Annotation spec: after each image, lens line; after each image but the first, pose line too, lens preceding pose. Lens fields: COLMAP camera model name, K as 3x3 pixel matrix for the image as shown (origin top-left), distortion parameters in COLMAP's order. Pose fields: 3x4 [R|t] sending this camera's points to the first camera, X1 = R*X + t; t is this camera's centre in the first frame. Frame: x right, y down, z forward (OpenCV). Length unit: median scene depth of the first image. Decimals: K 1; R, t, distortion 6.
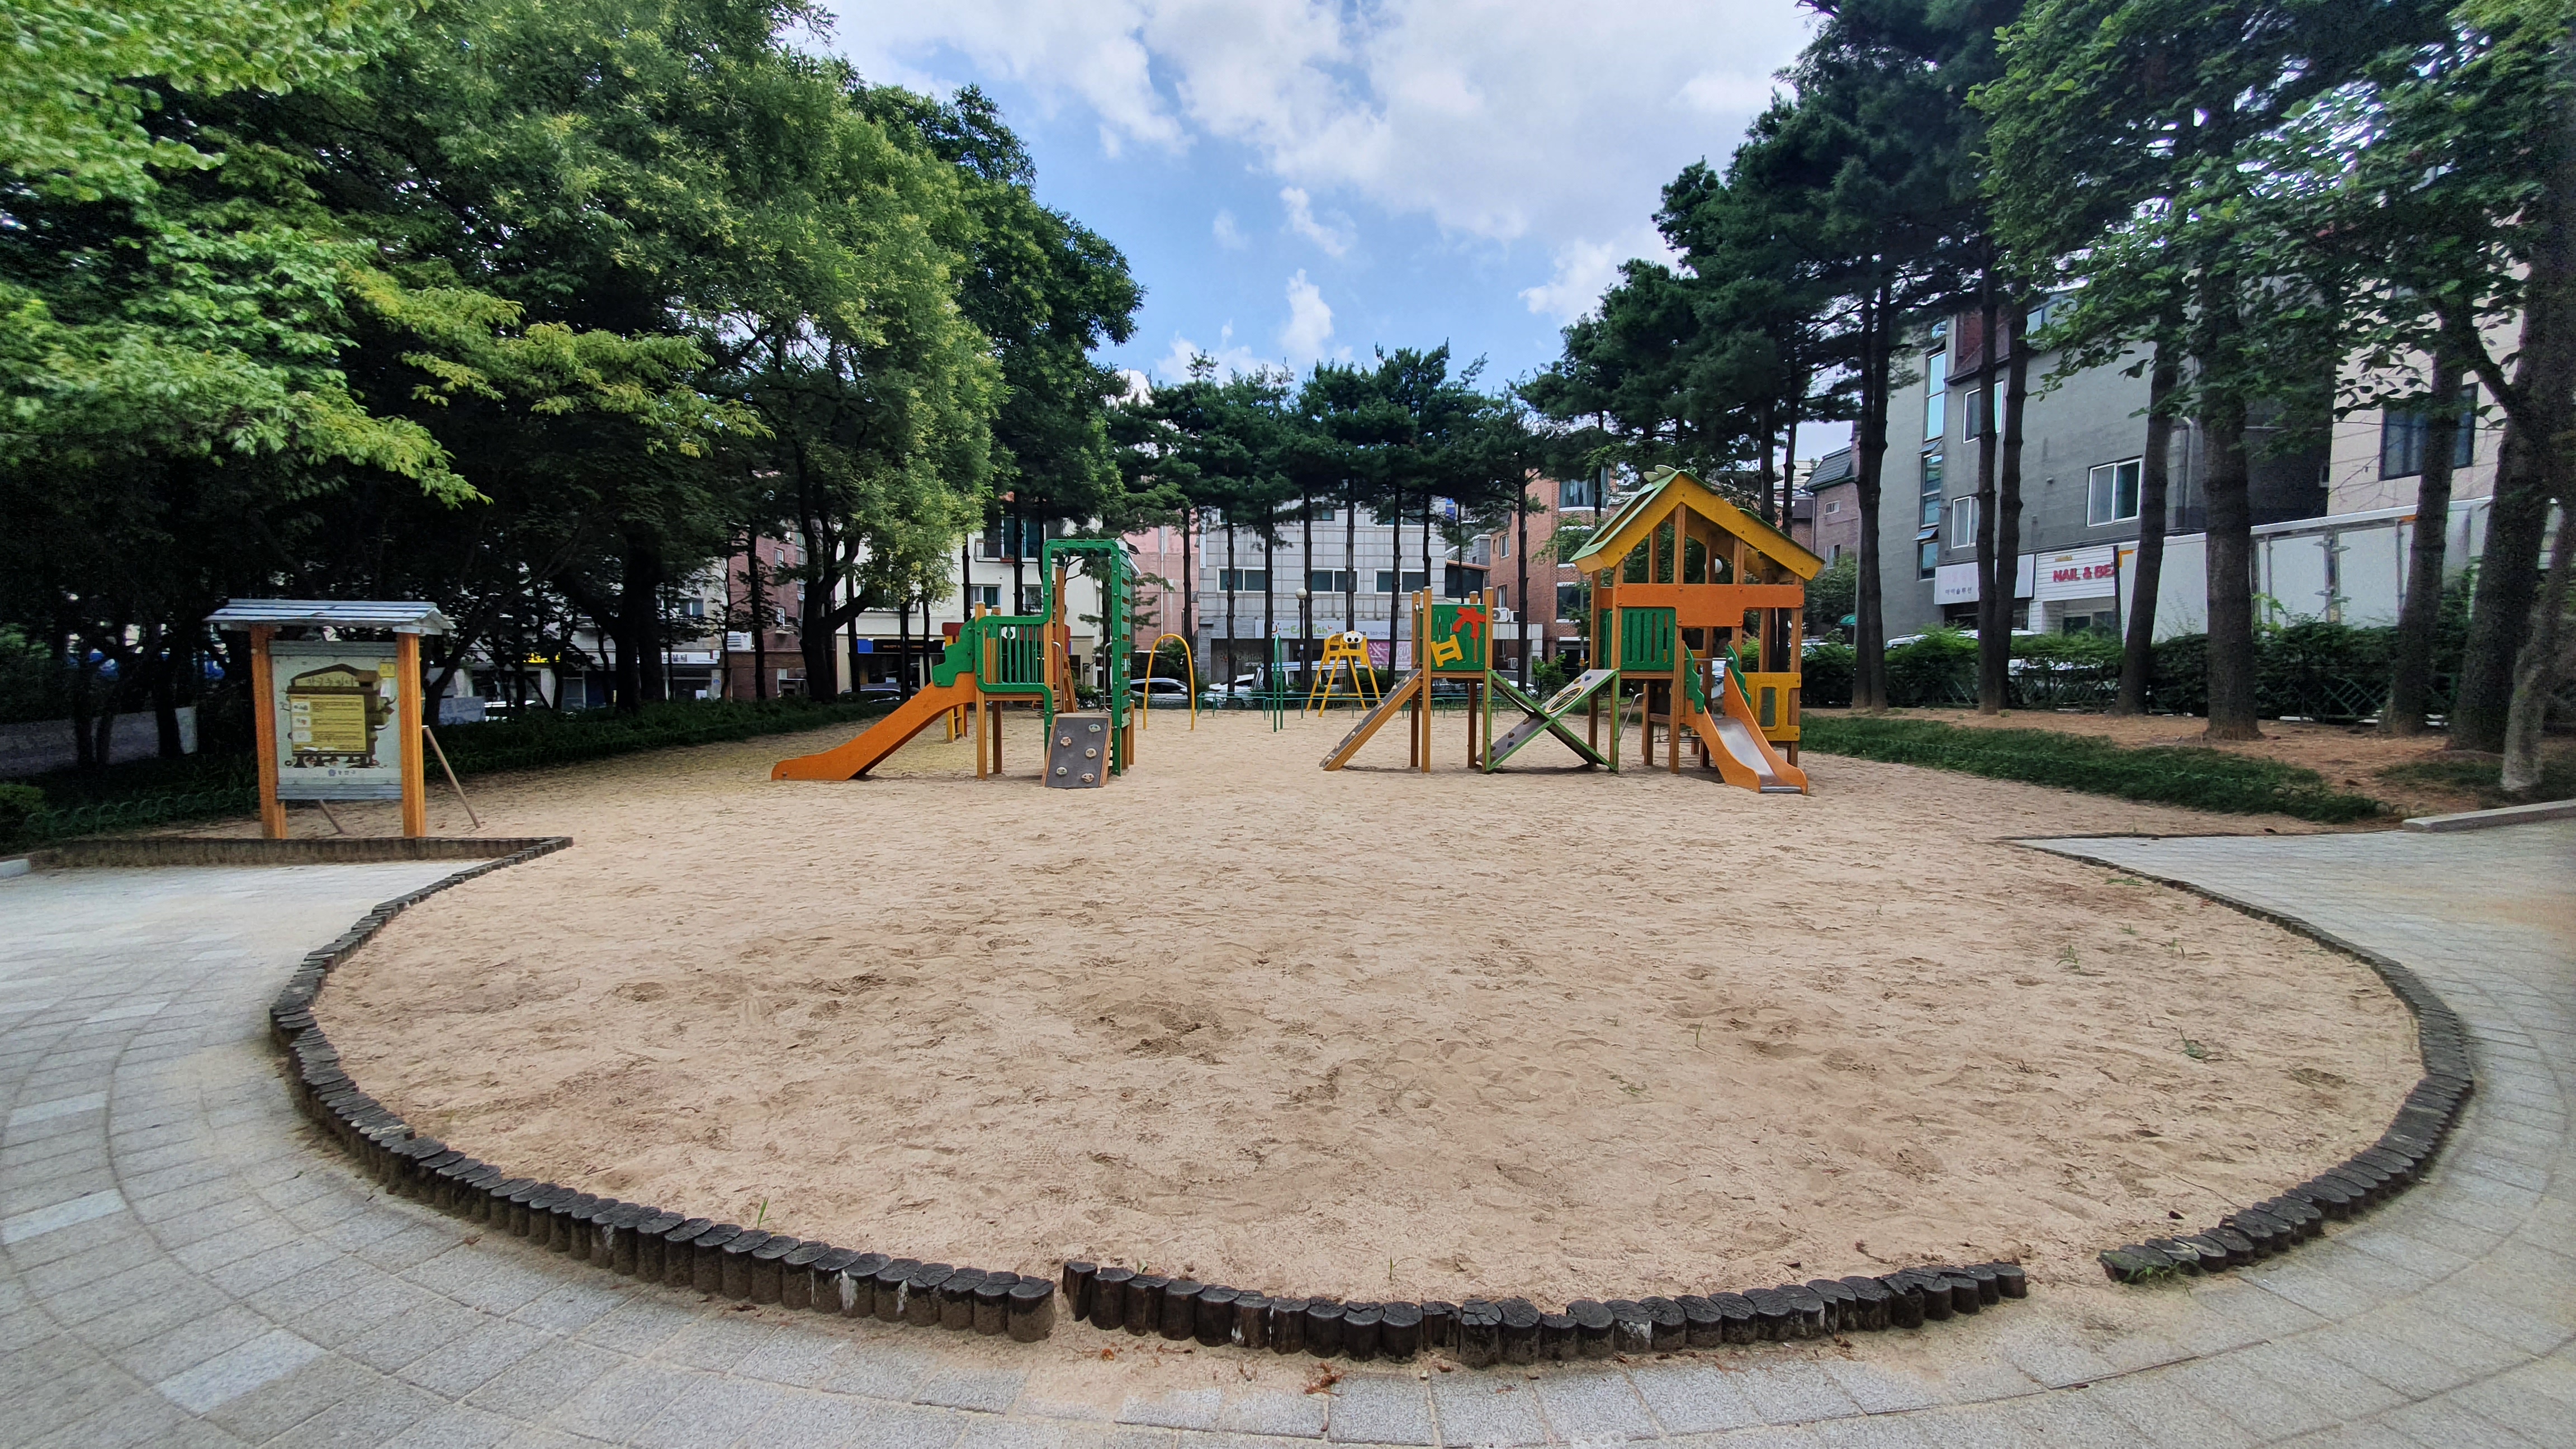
lens RADIAL K [[1033.3, 0, 1290.8], [0, 1033.3, 725.7], [0, 0, 1]] dist [0.011445, 0.000007]
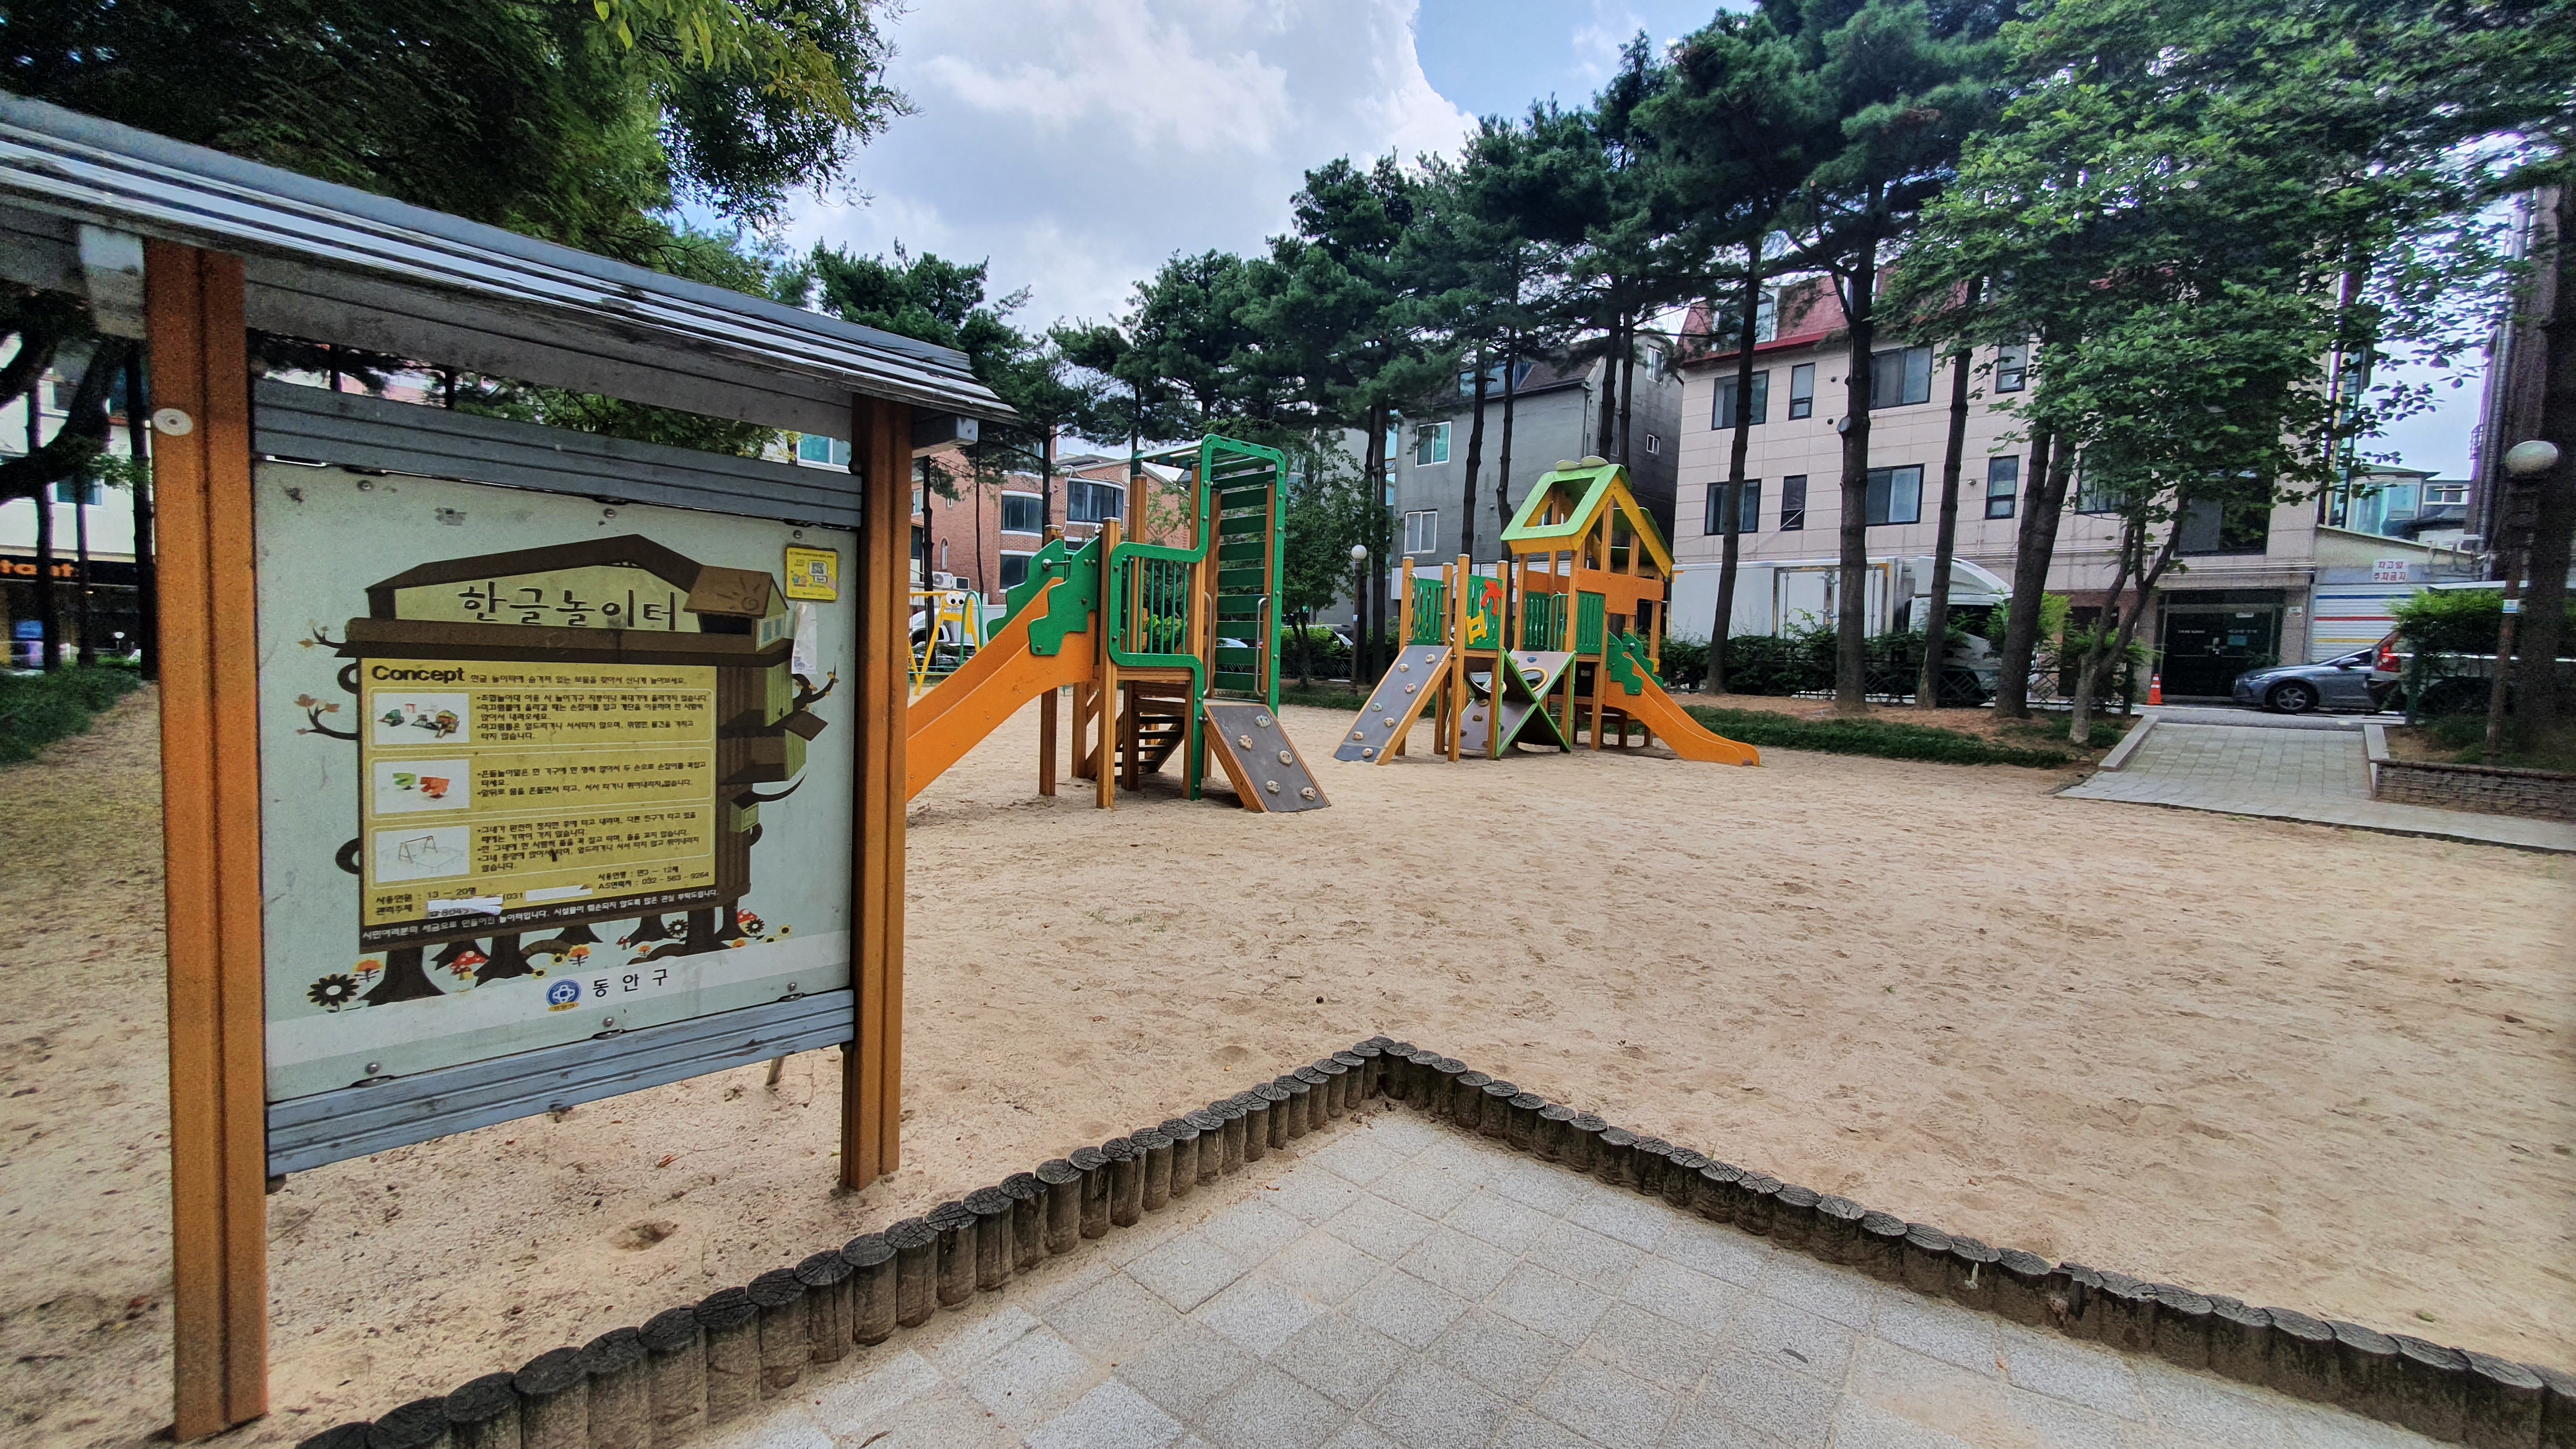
lens RADIAL K [[1033.3, 0, 1284.6], [0, 1033.3, 722.5], [0, 0, 1]] dist [0.011445, 0.000007]
pose [[0.737258, -0.024397, 0.675171, -0.830355], [0.010435, 0.999640, 0.024727, -0.017795], [-0.675531, -0.011185, 0.737247, 0.623070]]
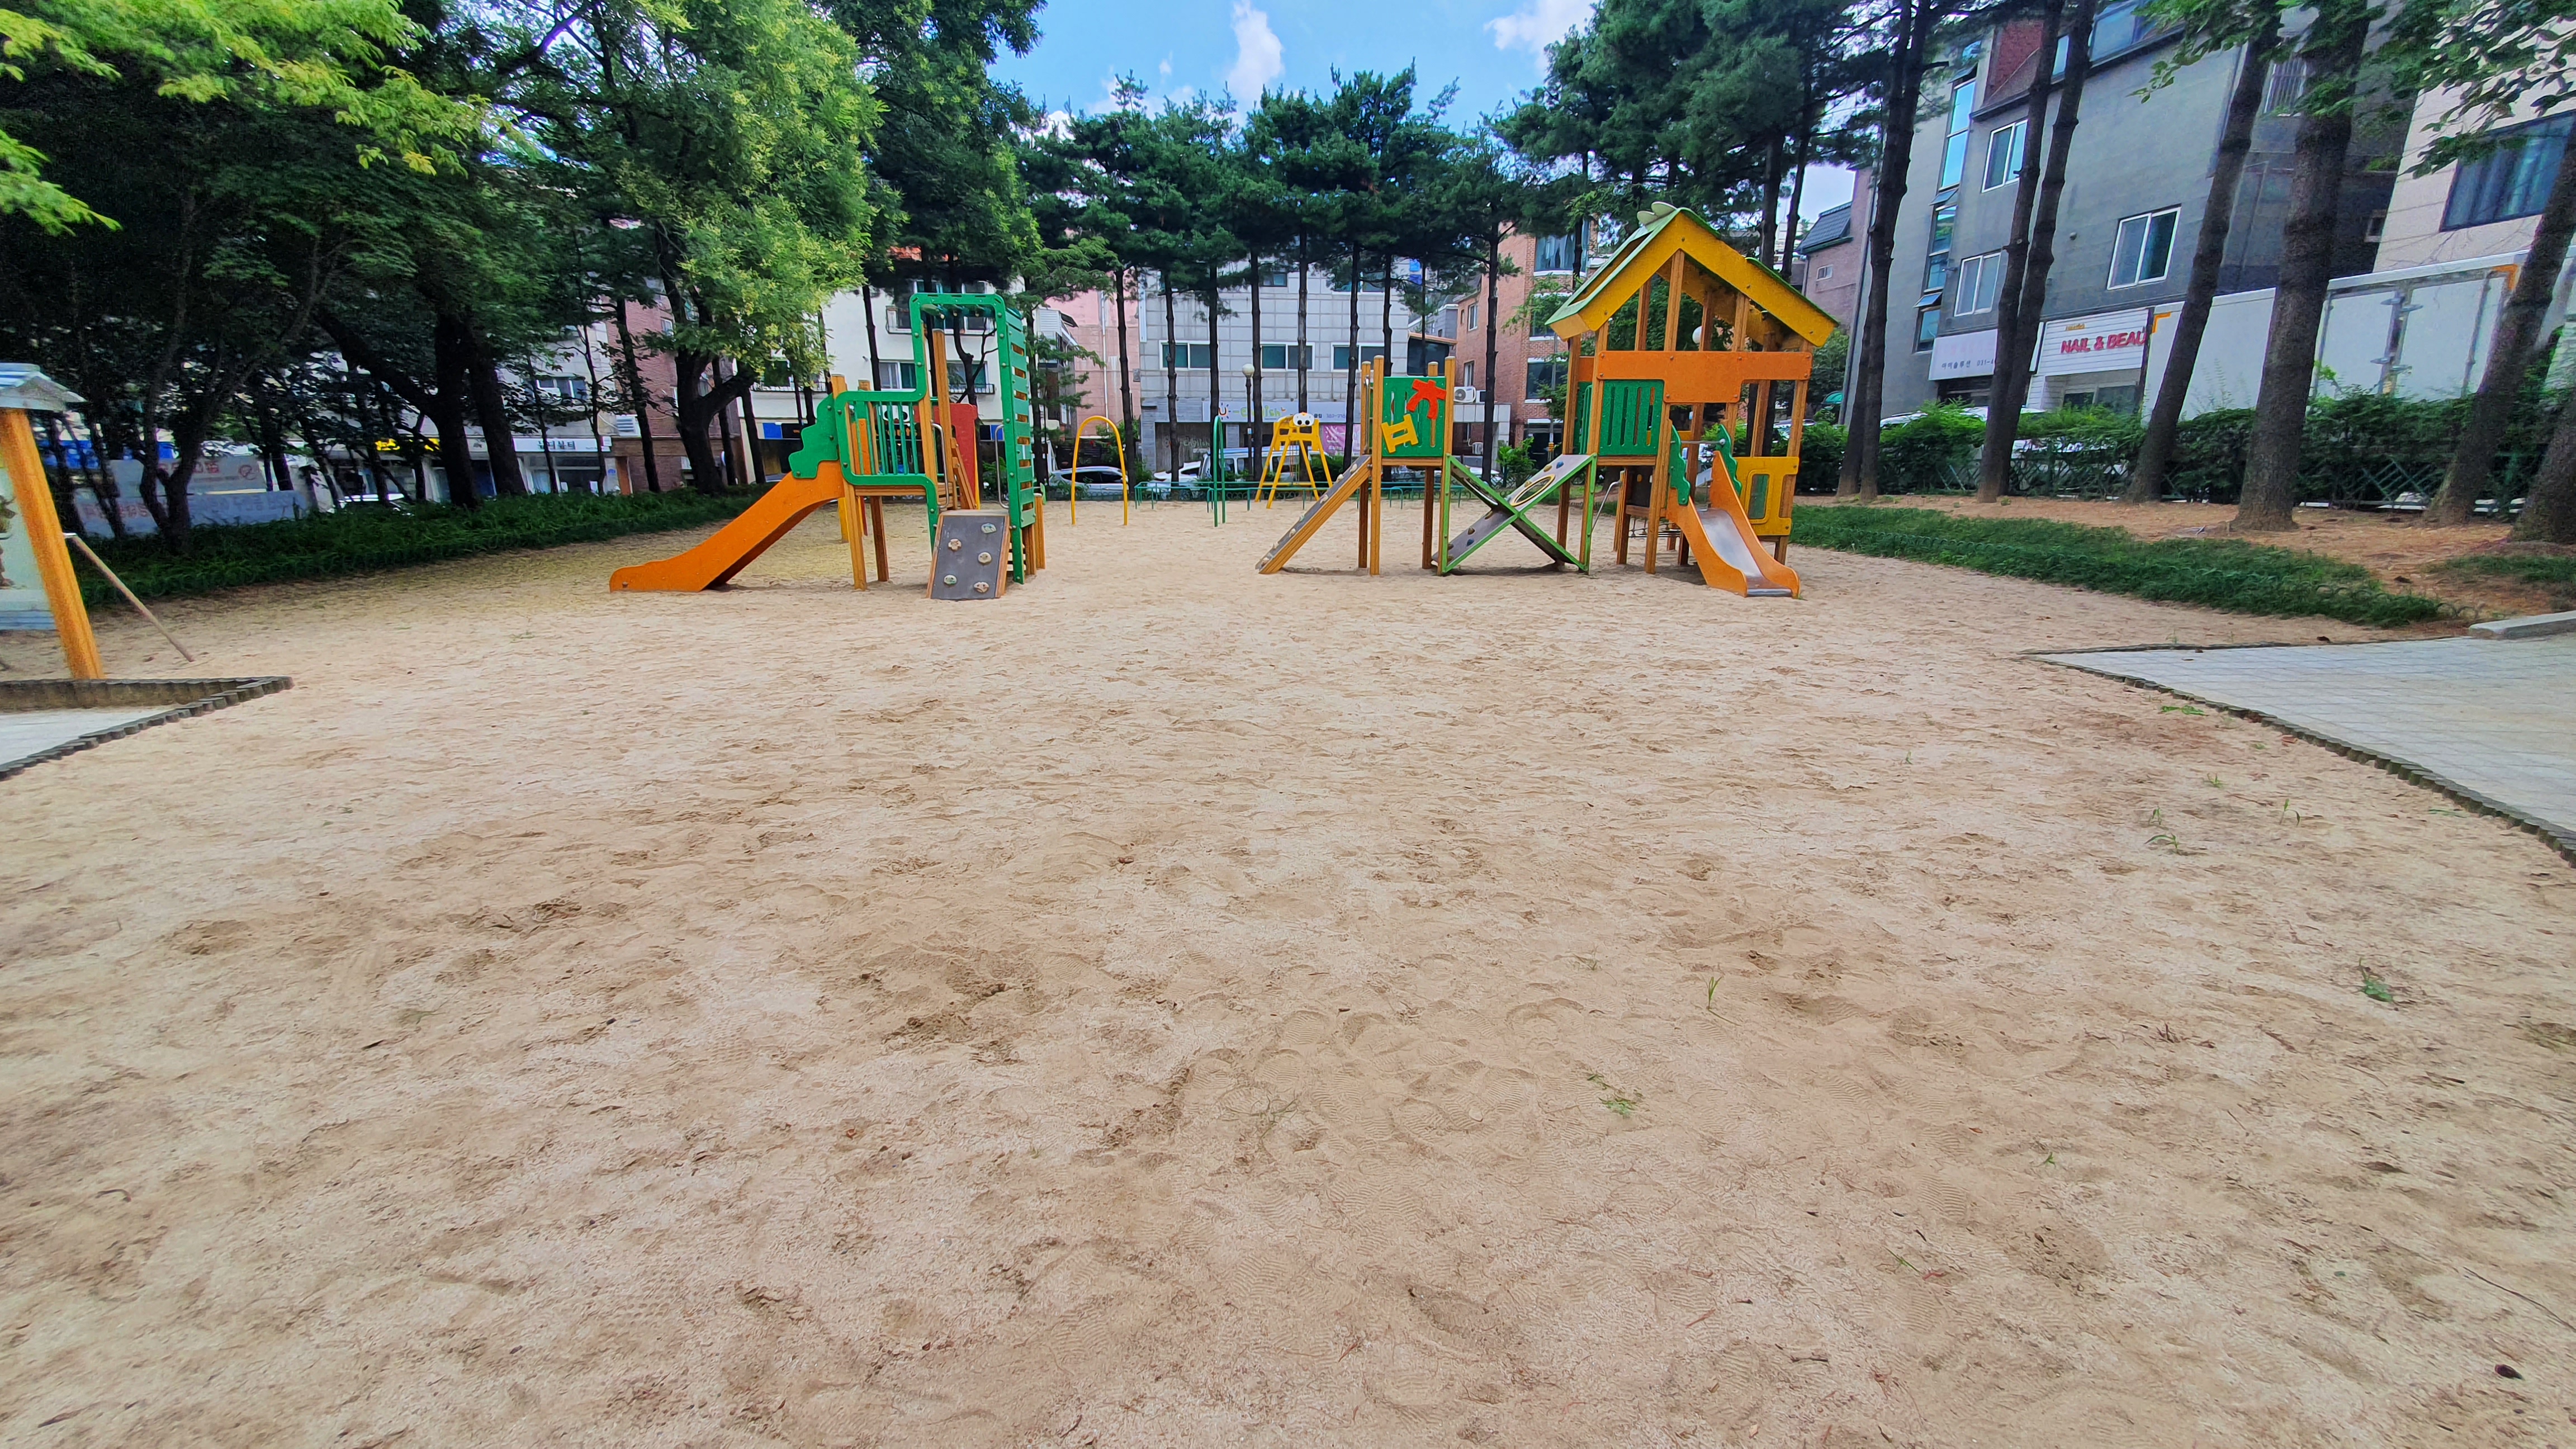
lens RADIAL K [[1033.3, 0, 1284.4], [0, 1033.3, 723.5], [0, 0, 1]] dist [0.011445, 0.000007]
pose [[0.999485, -0.011842, 0.029816, 0.035464], [0.005707, 0.980185, 0.198002, -0.008922], [-0.031570, -0.197730, 0.979748, 0.148863]]
